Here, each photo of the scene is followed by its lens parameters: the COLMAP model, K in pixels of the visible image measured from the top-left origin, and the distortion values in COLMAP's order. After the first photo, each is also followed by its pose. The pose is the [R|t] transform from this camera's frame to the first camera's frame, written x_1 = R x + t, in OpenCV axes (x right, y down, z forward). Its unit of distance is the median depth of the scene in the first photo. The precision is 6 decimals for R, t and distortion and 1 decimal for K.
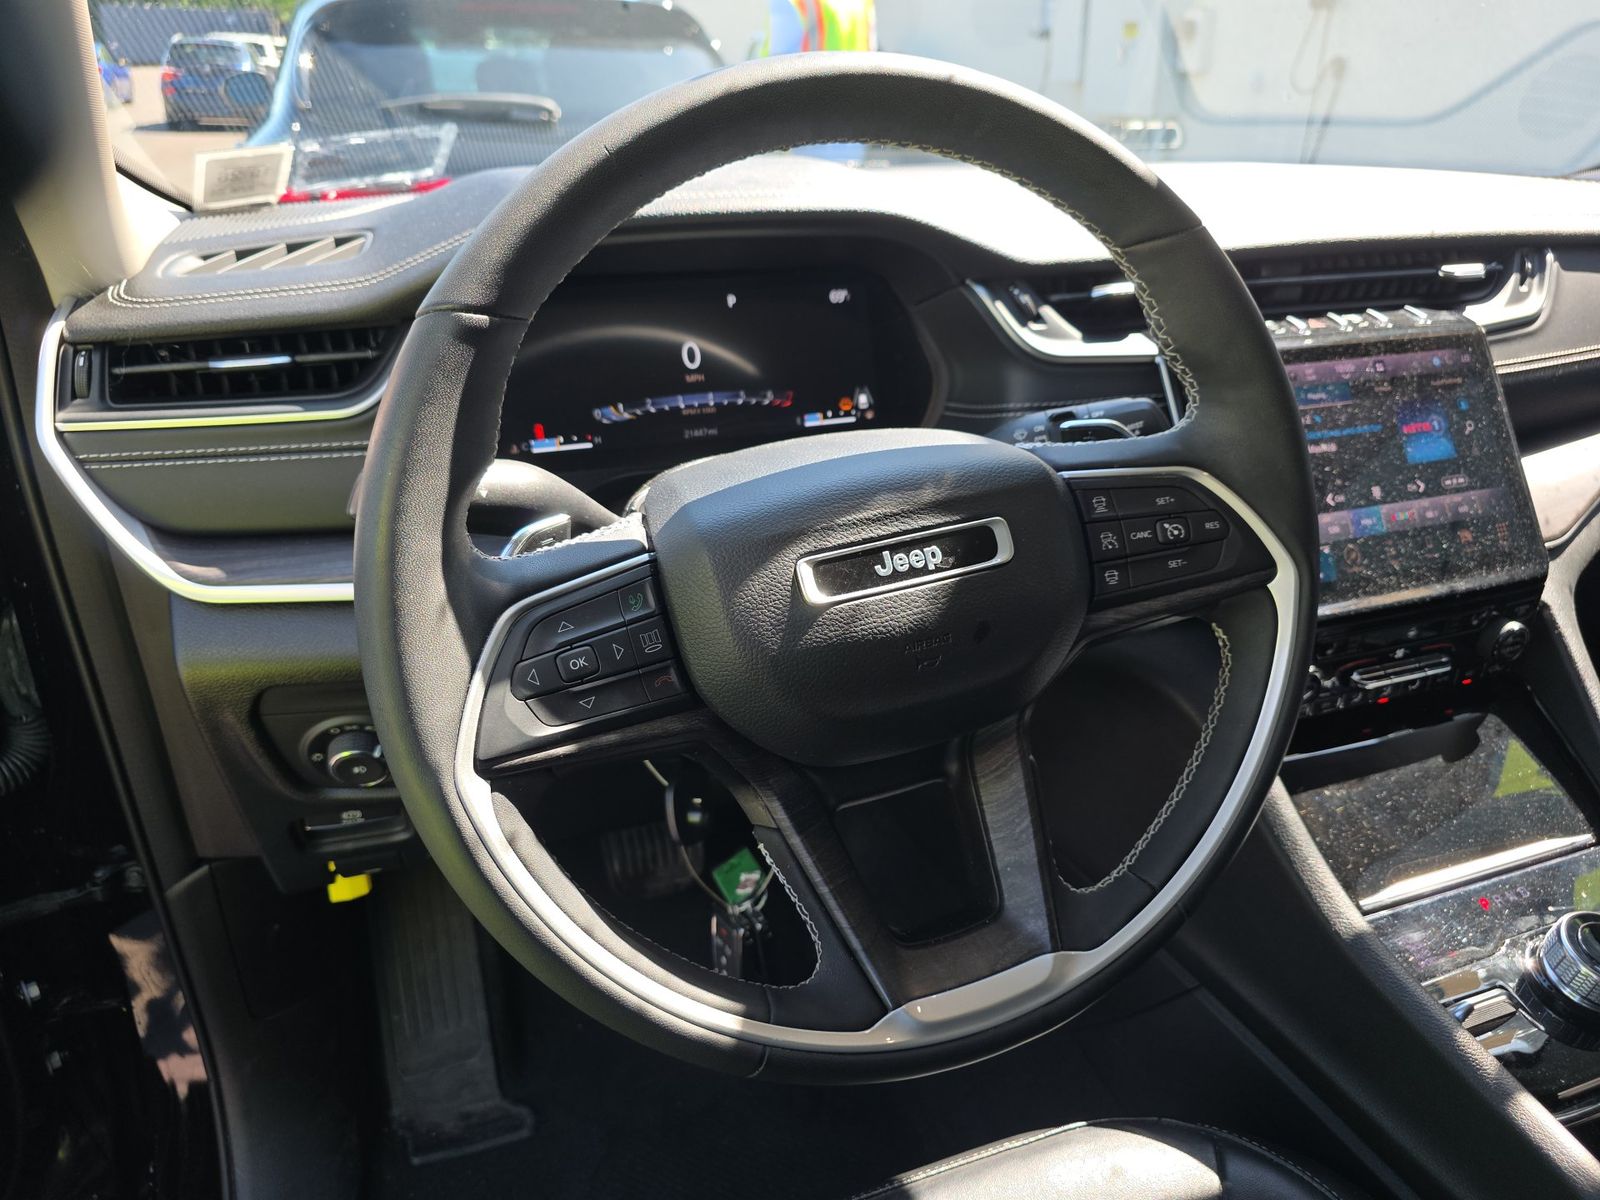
lens RADIAL K [[1130.5, 0, 800.0], [0, 1130.5, 600.0], [0, 0, 1]] dist [0.059012, -0.069379]
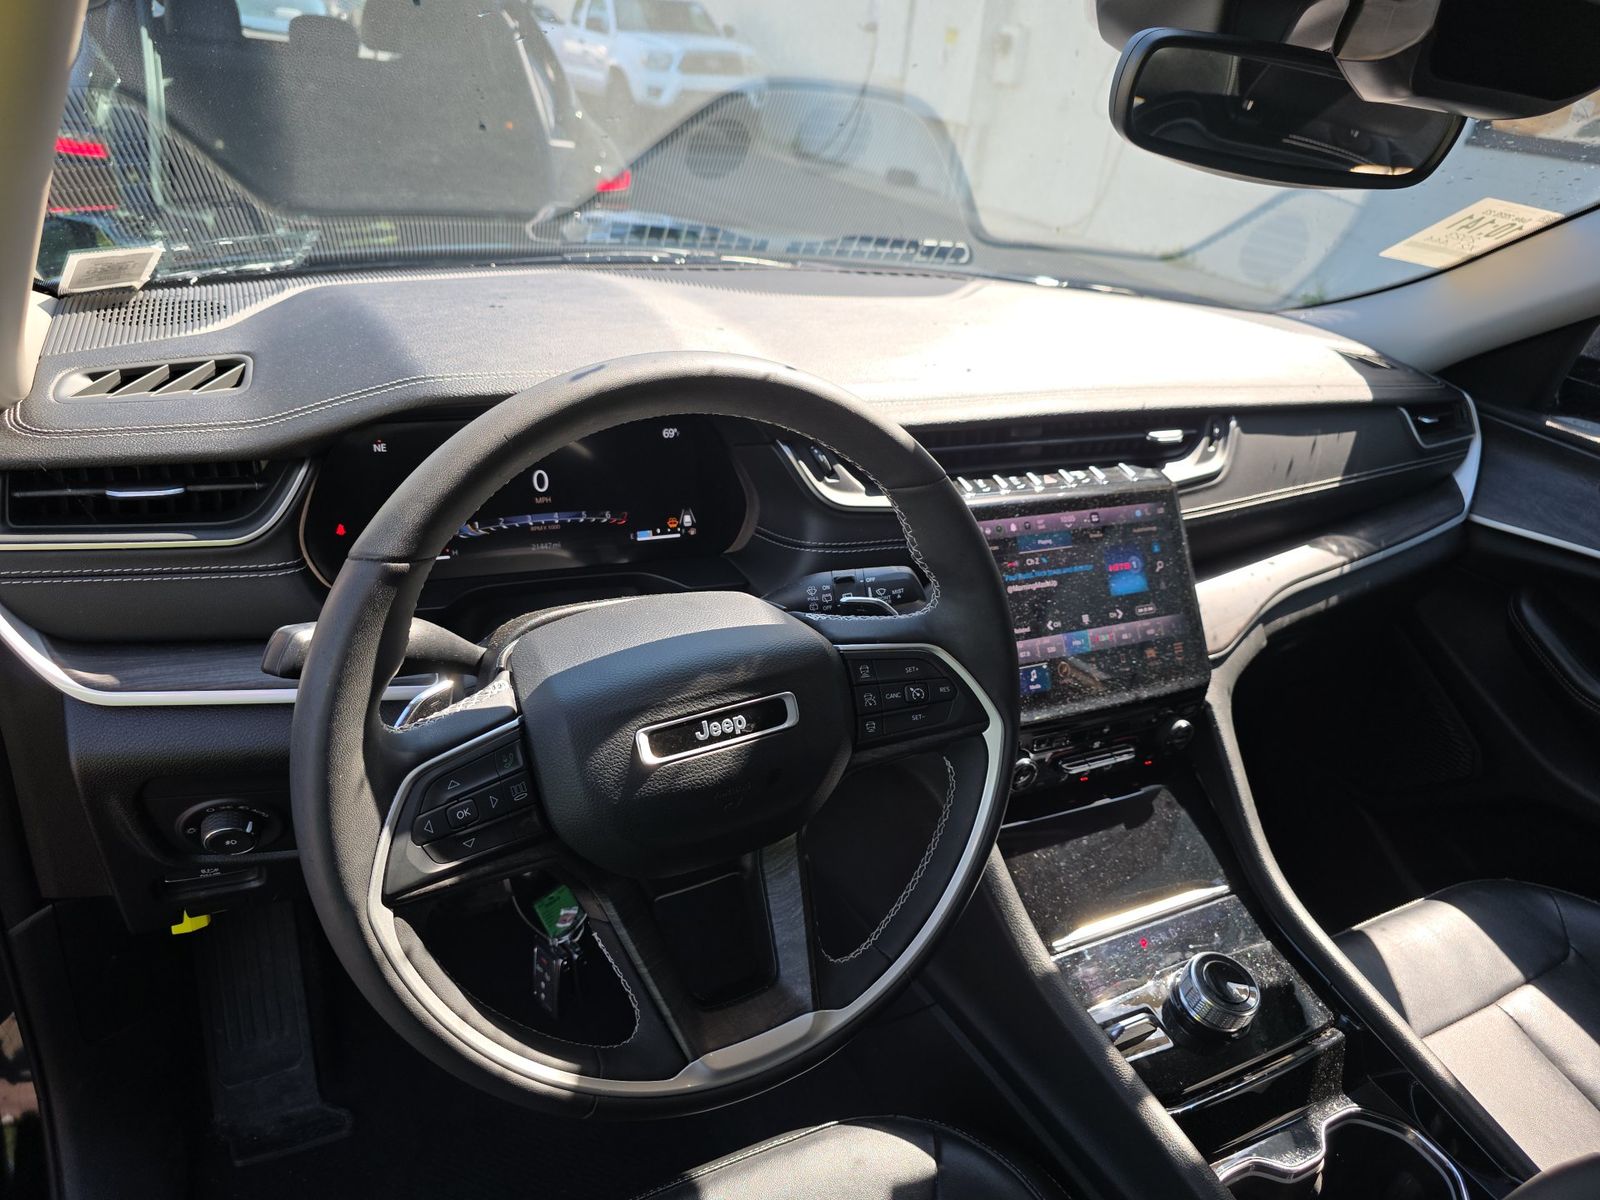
lens RADIAL K [[1130.5, 0, 800.0], [0, 1130.5, 600.0], [0, 0, 1]] dist [0.059012, -0.069379]
pose [[0.984724, 0.039652, 0.169549, -0.030447], [-0.045197, 0.998558, 0.028969, -0.162366], [-0.168155, -0.036190, 0.985096, -0.228734]]
